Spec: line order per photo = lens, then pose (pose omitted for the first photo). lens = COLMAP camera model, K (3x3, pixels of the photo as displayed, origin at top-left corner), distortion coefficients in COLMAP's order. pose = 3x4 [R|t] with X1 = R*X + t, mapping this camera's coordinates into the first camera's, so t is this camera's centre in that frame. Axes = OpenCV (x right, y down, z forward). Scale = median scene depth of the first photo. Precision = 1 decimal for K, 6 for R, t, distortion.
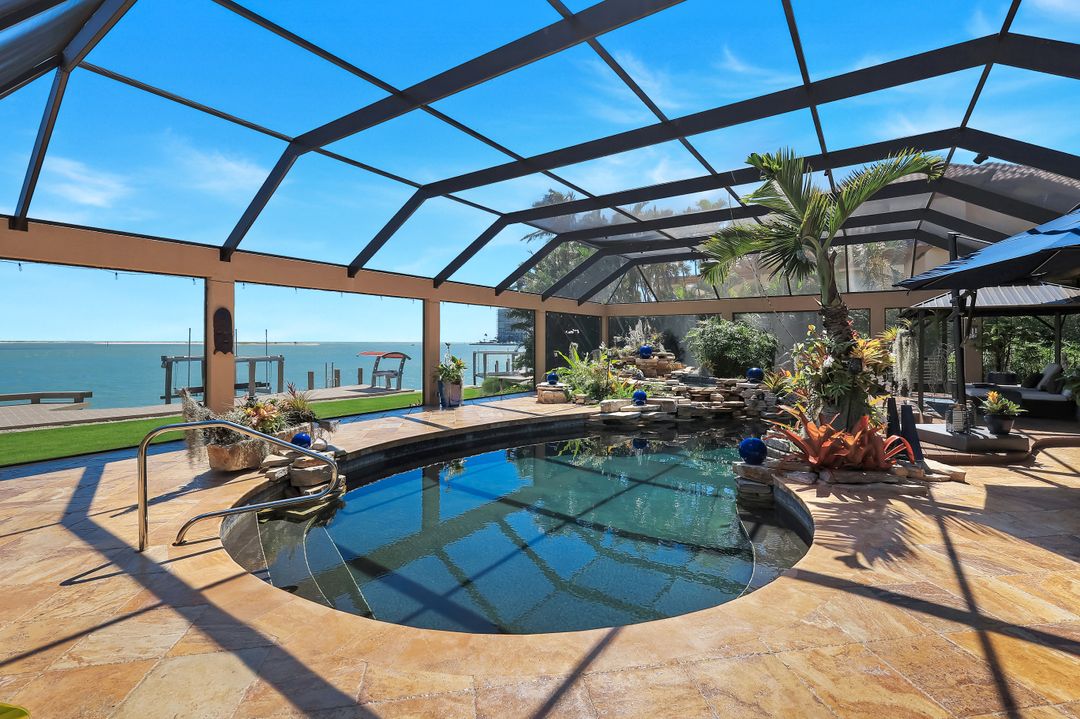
lens RADIAL K [[477.7, 0, 556.7], [0, 477.7, 345.5], [0, 0, 1]] dist [0.002317, 0.000881]
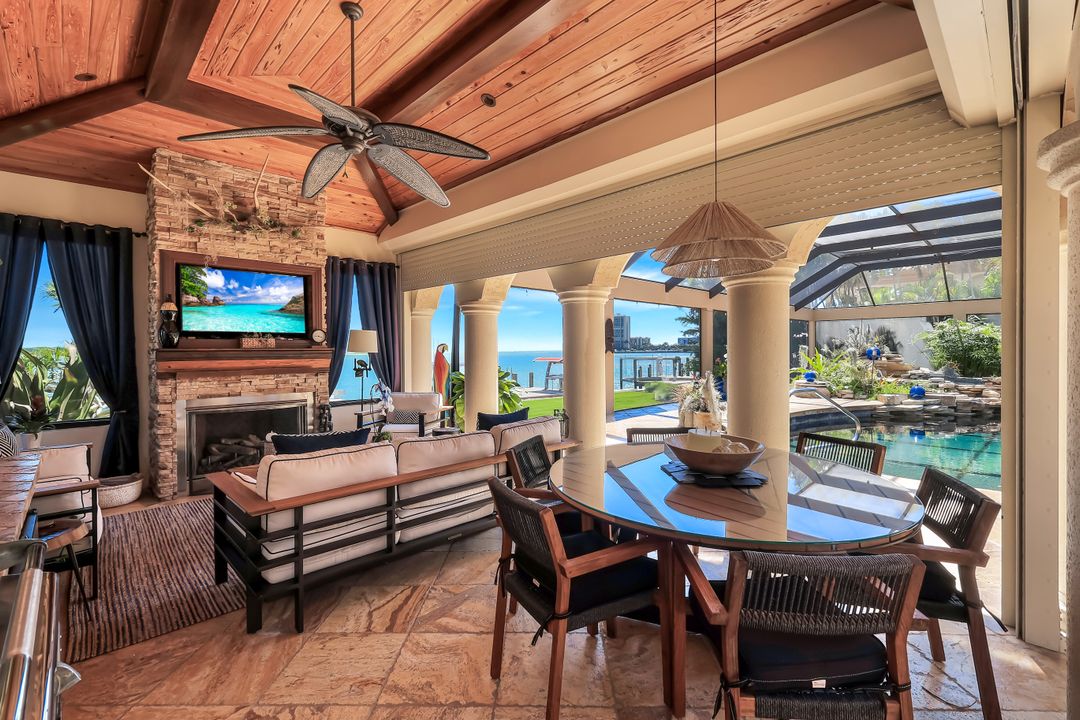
lens RADIAL K [[477.7, 0, 543.7], [0, 477.7, 358.6], [0, 0, 1]] dist [0.002317, 0.000881]
pose [[0.978265, -0.006002, -0.207270, -0.438169], [0.008062, 0.999926, 0.009096, 0.013931], [0.207200, -0.010569, 0.978241, -0.253397]]
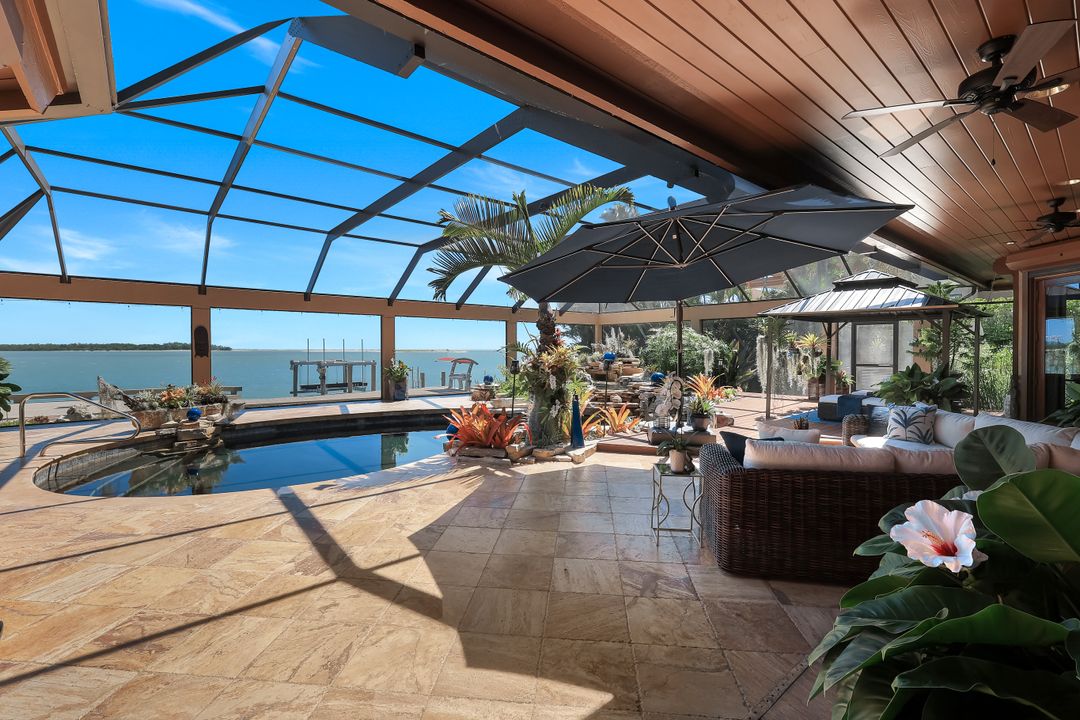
lens RADIAL K [[477.7, 0, 573.1], [0, 477.7, 350.6], [0, 0, 1]] dist [0.002317, 0.000881]
pose [[0.962645, -0.001180, -0.270765, 0.577961], [-0.000072, 0.999989, -0.004614, 0.003414], [0.270768, 0.004461, 0.962634, -0.083141]]
